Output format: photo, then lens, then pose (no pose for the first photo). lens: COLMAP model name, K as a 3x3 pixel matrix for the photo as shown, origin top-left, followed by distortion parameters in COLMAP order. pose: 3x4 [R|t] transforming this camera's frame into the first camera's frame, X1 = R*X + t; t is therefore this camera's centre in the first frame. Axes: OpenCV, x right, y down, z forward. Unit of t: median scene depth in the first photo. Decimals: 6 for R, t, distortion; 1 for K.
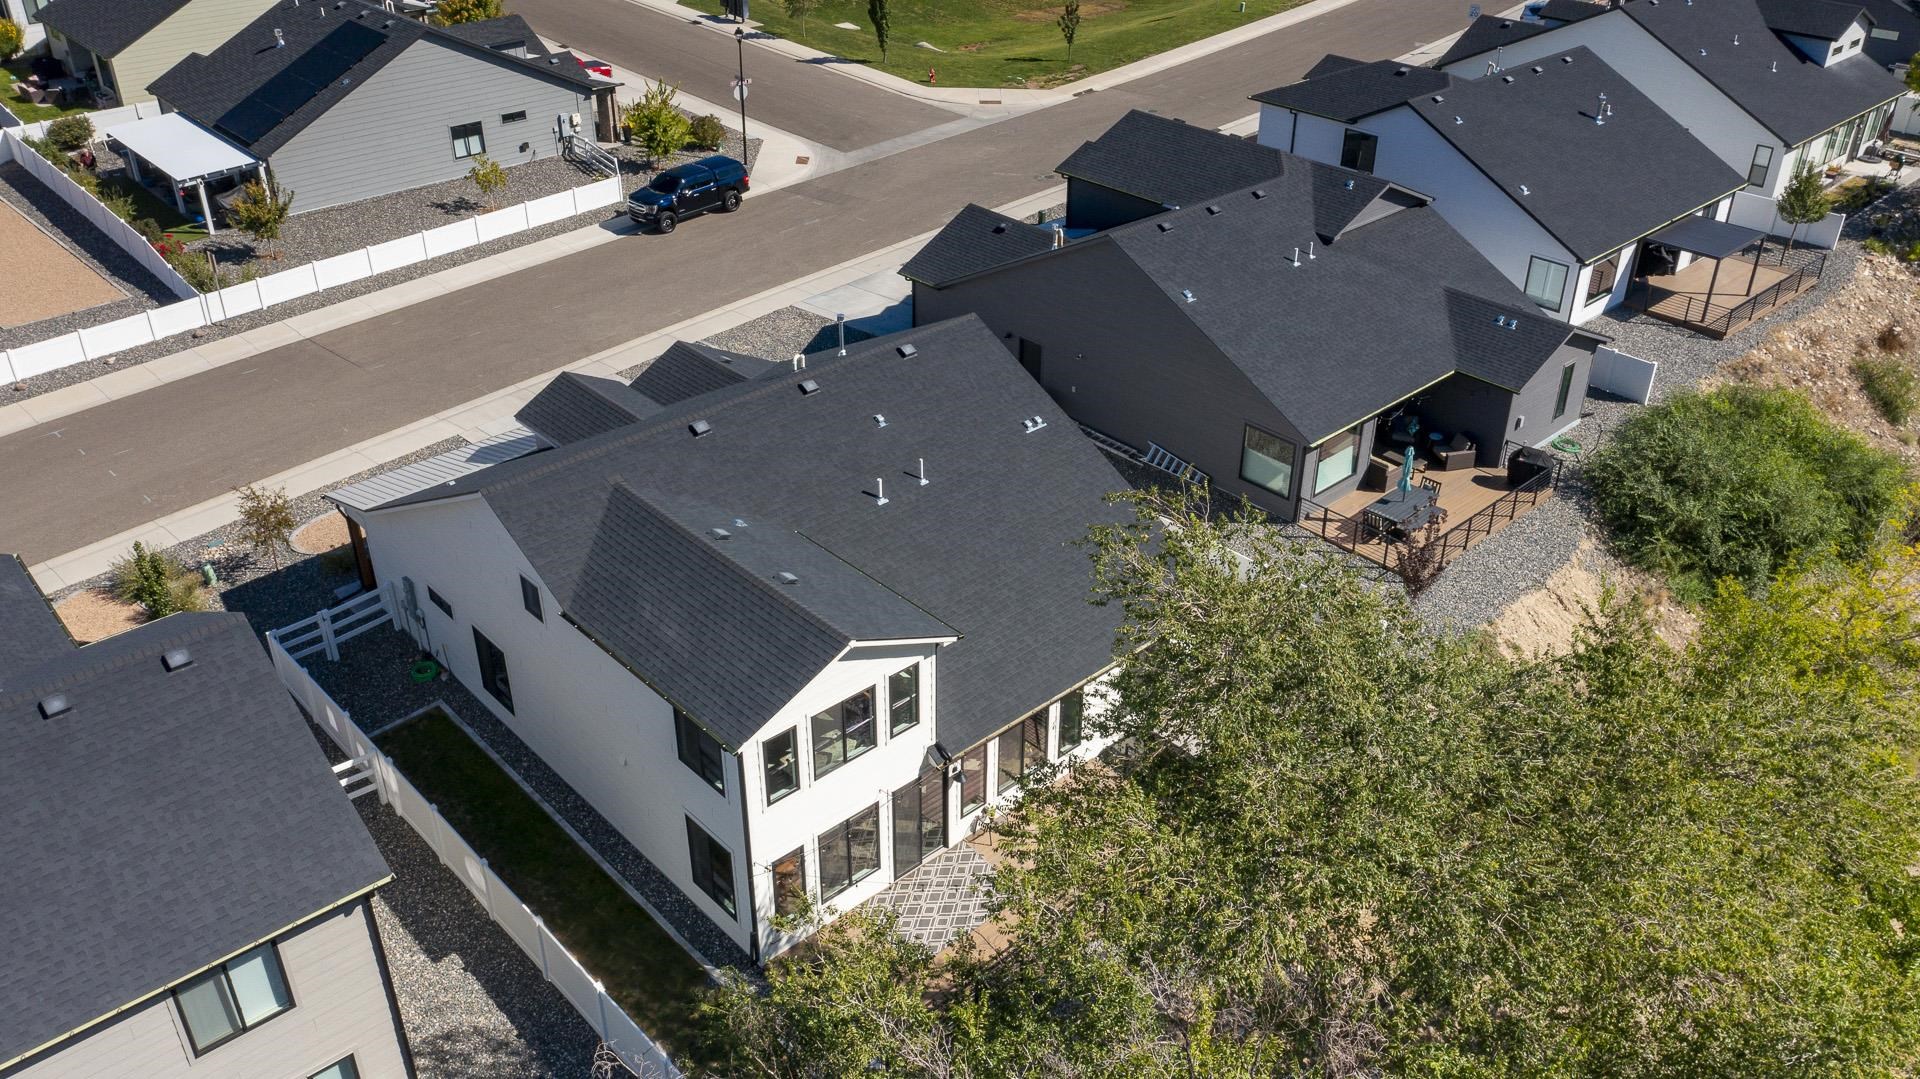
lens RADIAL K [[1513.5, 0, 953.1], [0, 1513.5, 530.6], [0, 0, 1]] dist [-0.013395, -0.006003]
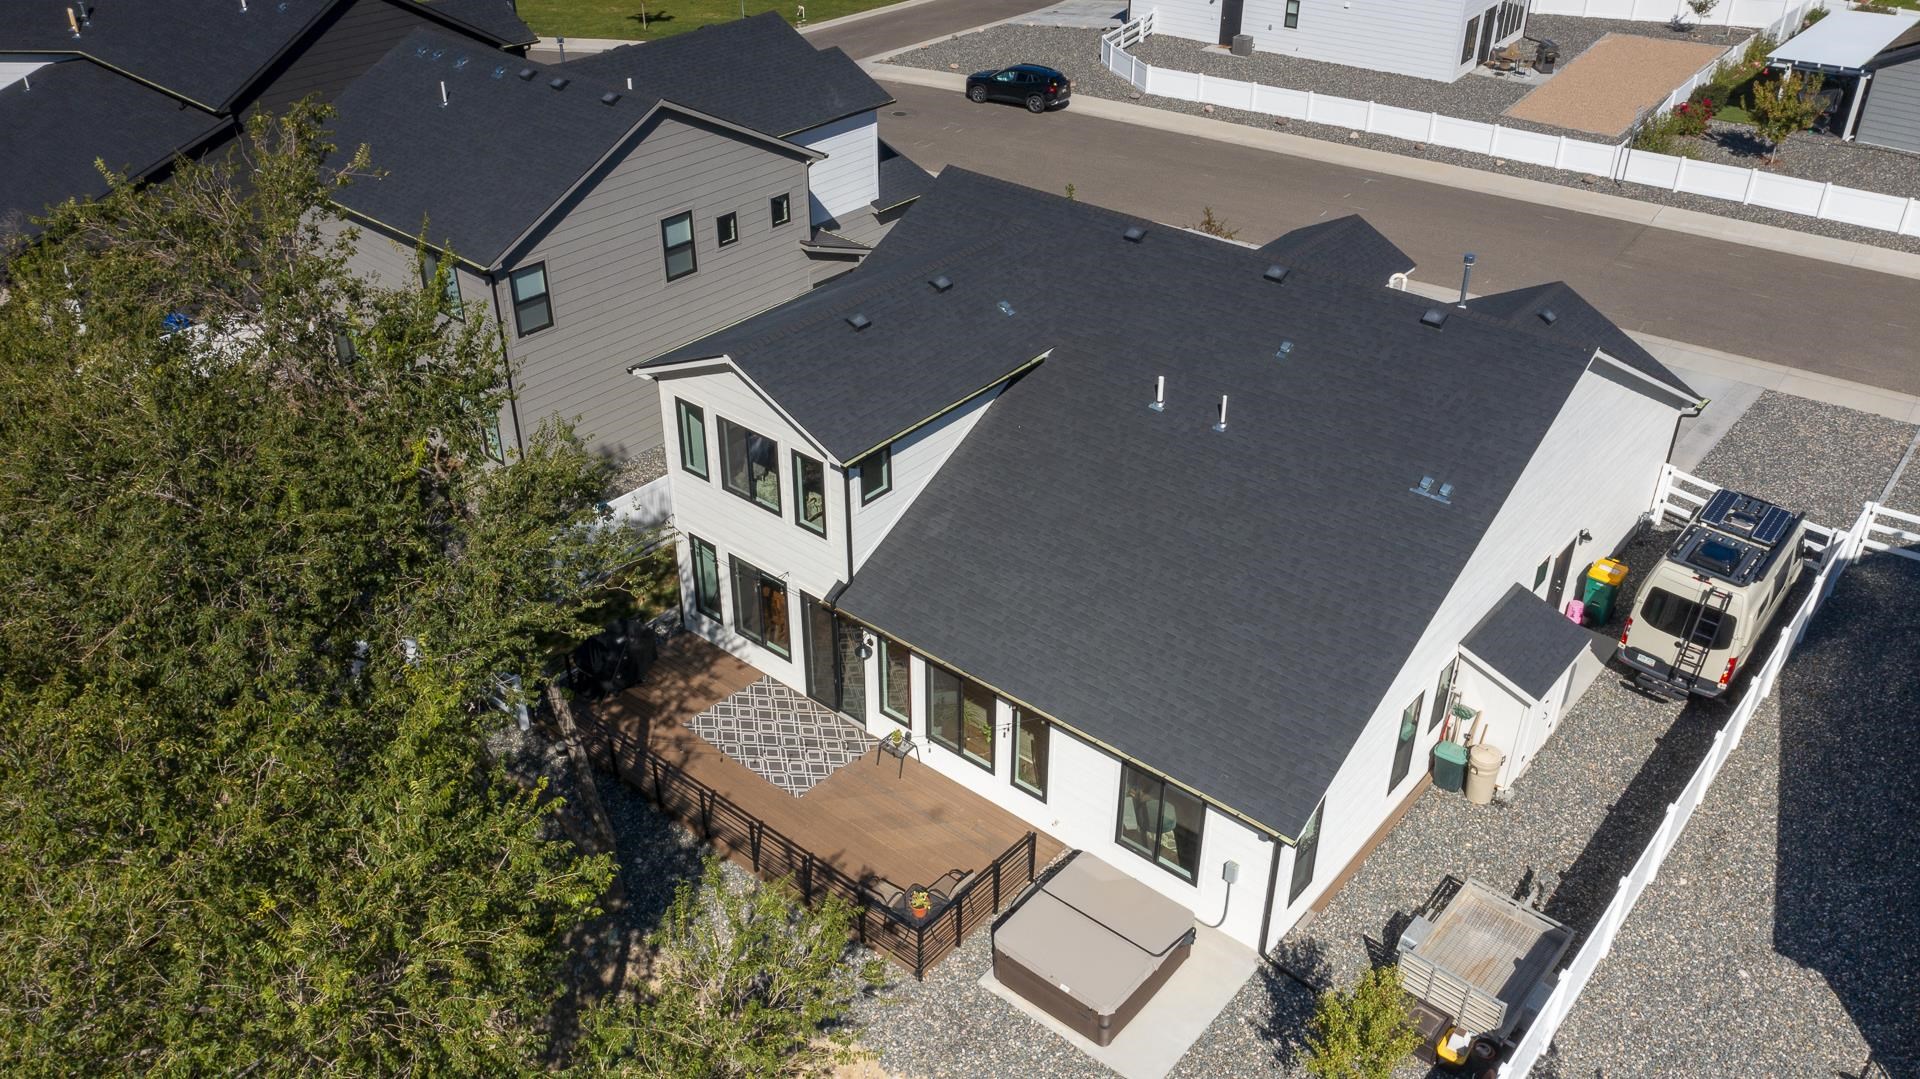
lens RADIAL K [[1513.5, 0, 959.7], [0, 1513.5, 509.9], [0, 0, 1]] dist [-0.013395, -0.006003]
pose [[0.130448, 0.513349, -0.848208, 0.639532], [-0.510989, 0.767951, 0.386190, -0.231764], [0.849632, 0.383047, 0.362493, 0.668838]]
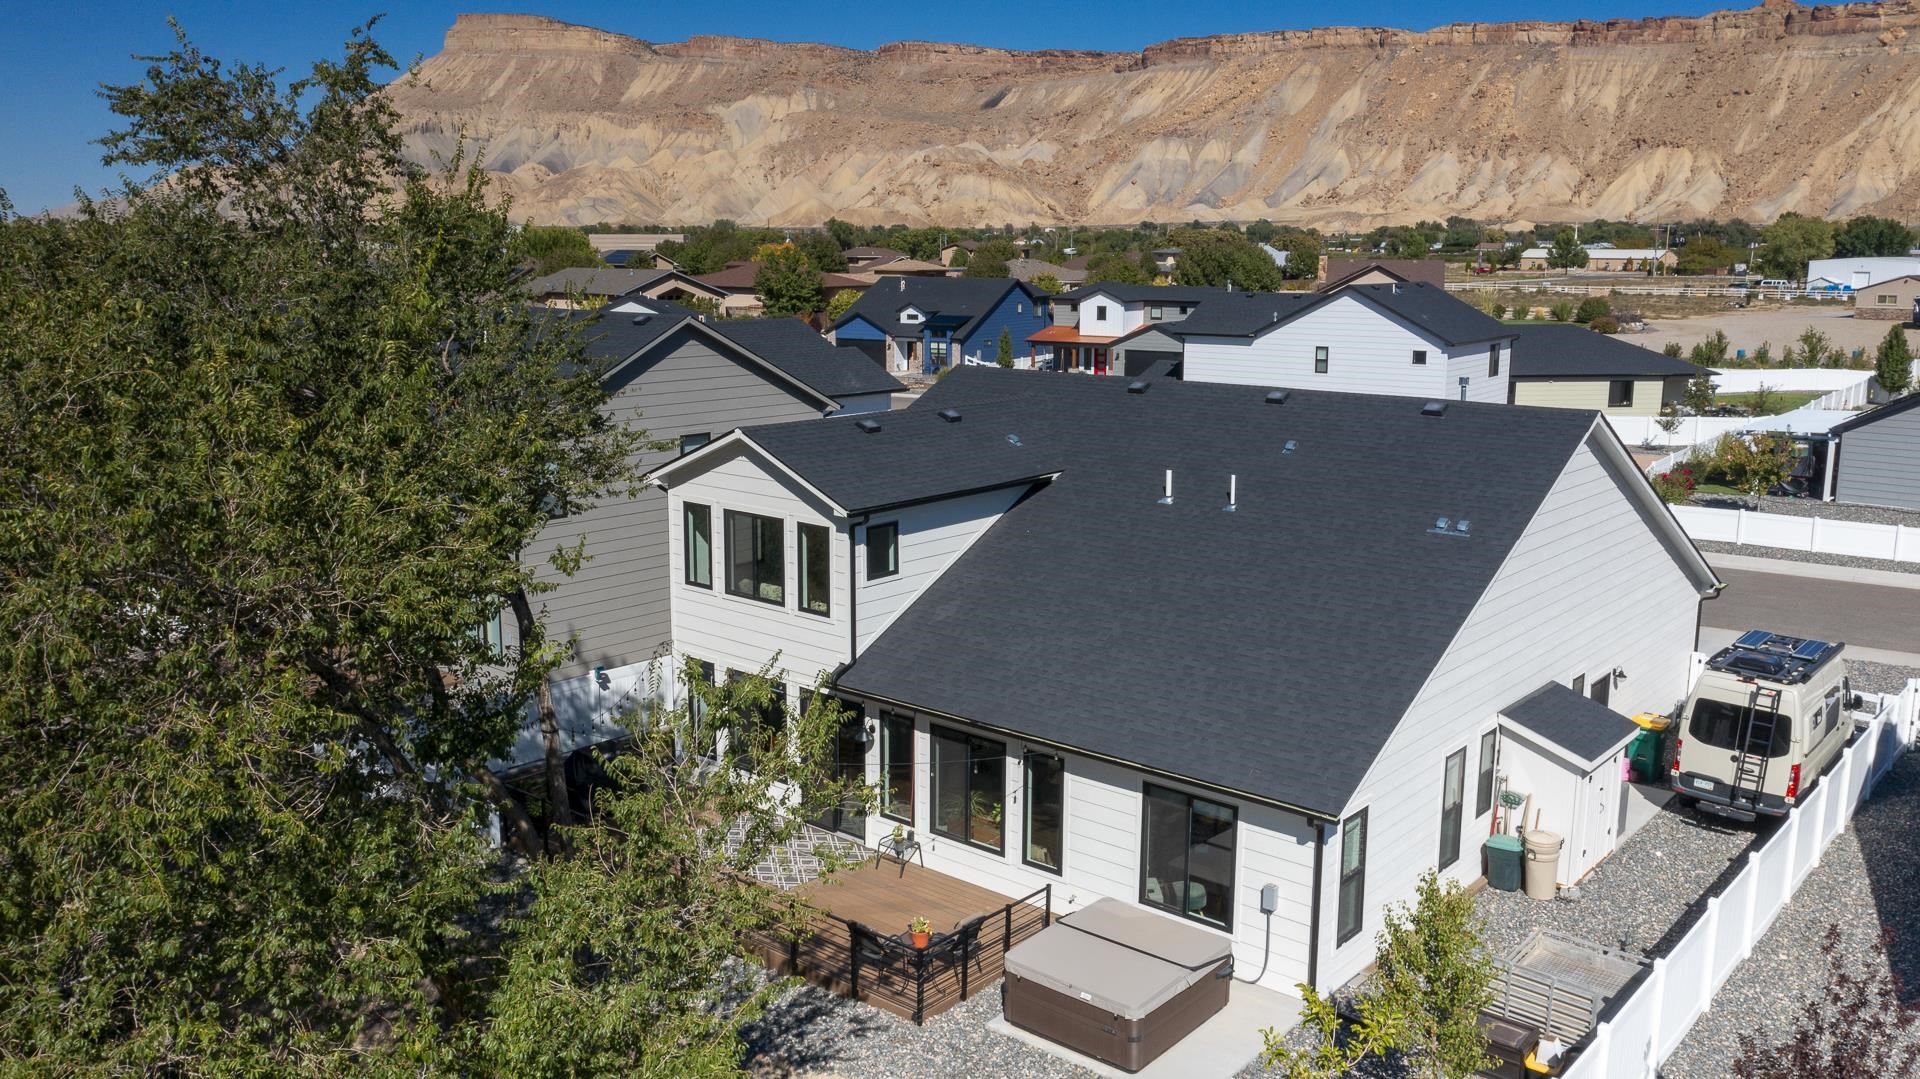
lens RADIAL K [[1513.5, 0, 960.0], [0, 1513.5, 510.1], [0, 0, 1]] dist [-0.013395, -0.006003]
pose [[0.122408, 0.170296, -0.977760, 0.713027], [-0.513574, 0.853882, 0.084425, -0.027512], [0.849269, 0.491818, 0.191982, 0.782603]]
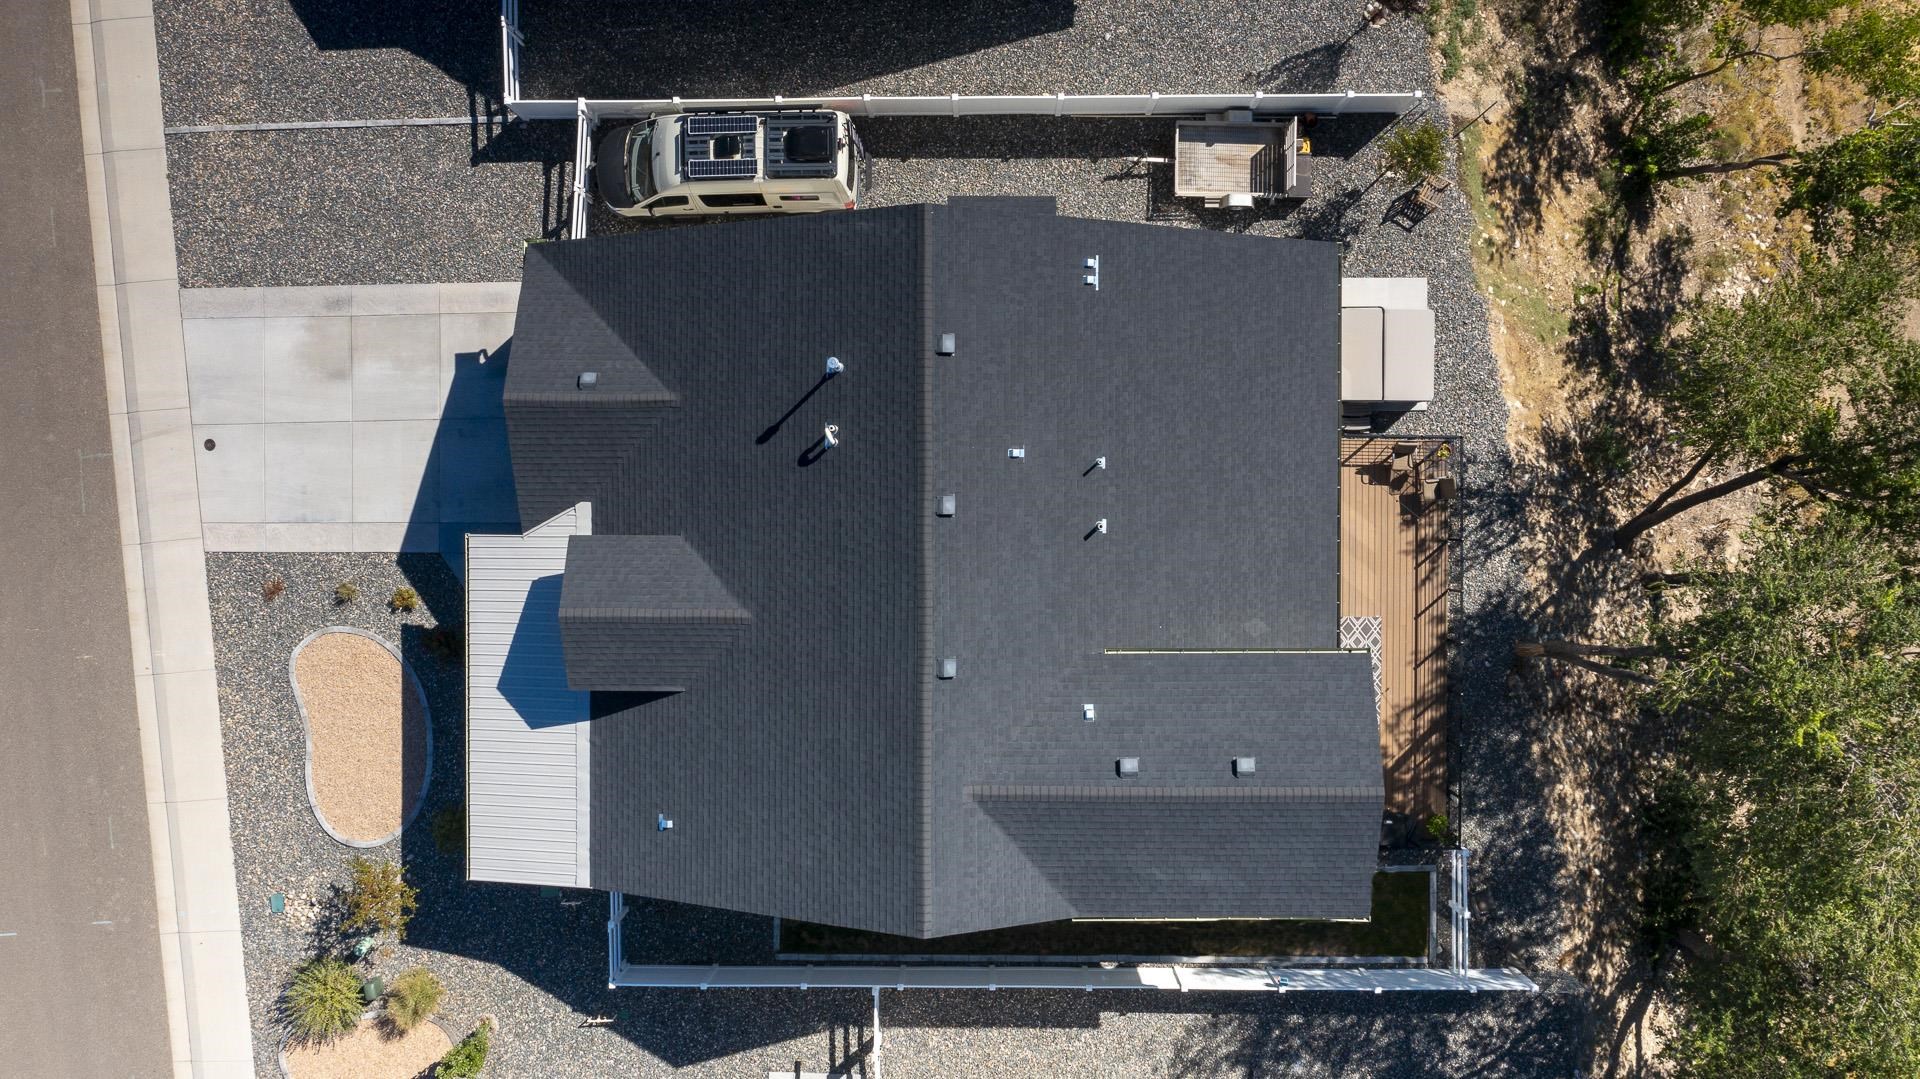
lens RADIAL K [[1513.5, 0, 967.5], [0, 1513.5, 529.0], [0, 0, 1]] dist [-0.013395, -0.006003]
pose [[0.674591, -0.738022, -0.015847, -0.089422], [0.384606, 0.333064, 0.860899, -0.829473], [-0.630084, -0.586849, 0.508530, 0.612548]]
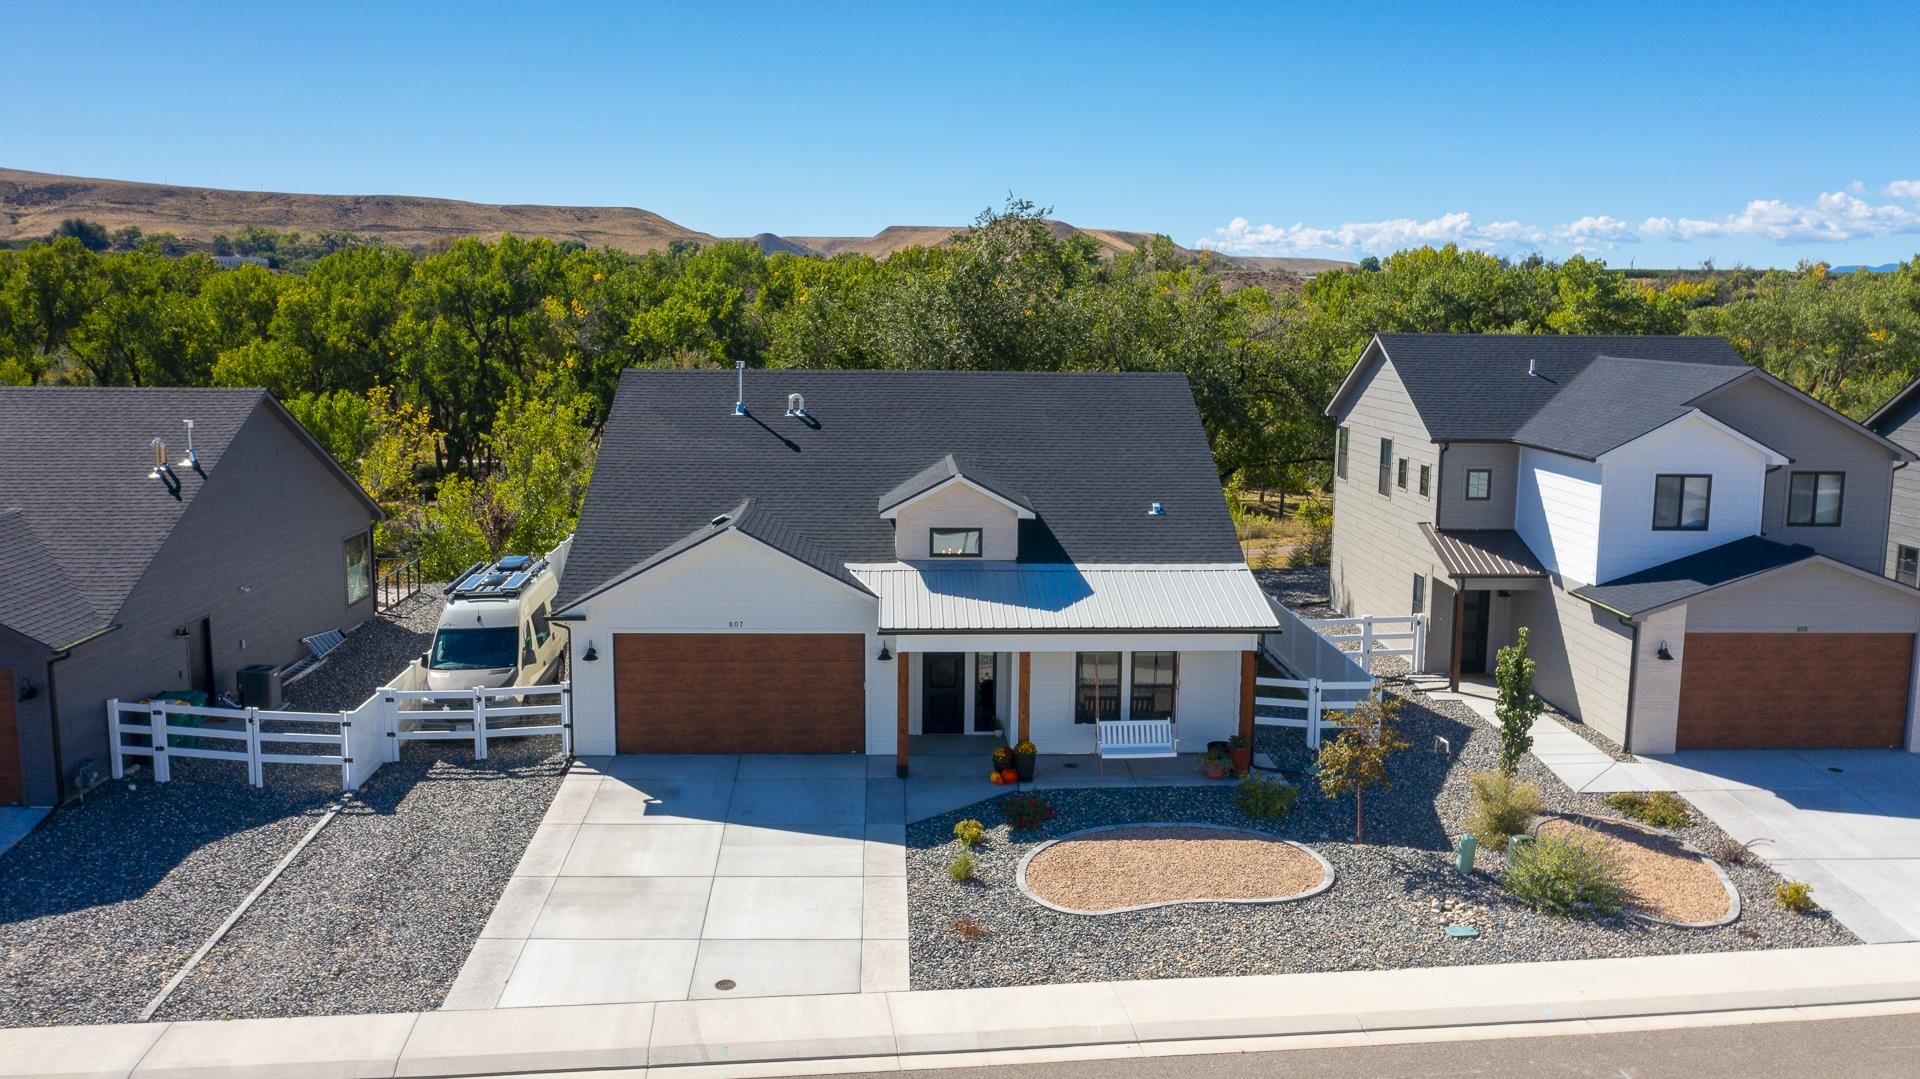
lens RADIAL K [[1513.5, 0, 959.0], [0, 1513.5, 582.9], [0, 0, 1]] dist [-0.013395, -0.006003]
pose [[-0.768514, -0.124357, 0.627632, -0.887428], [0.313950, 0.781436, 0.539252, -0.563275], [-0.557515, 0.611467, -0.561502, 1.751800]]
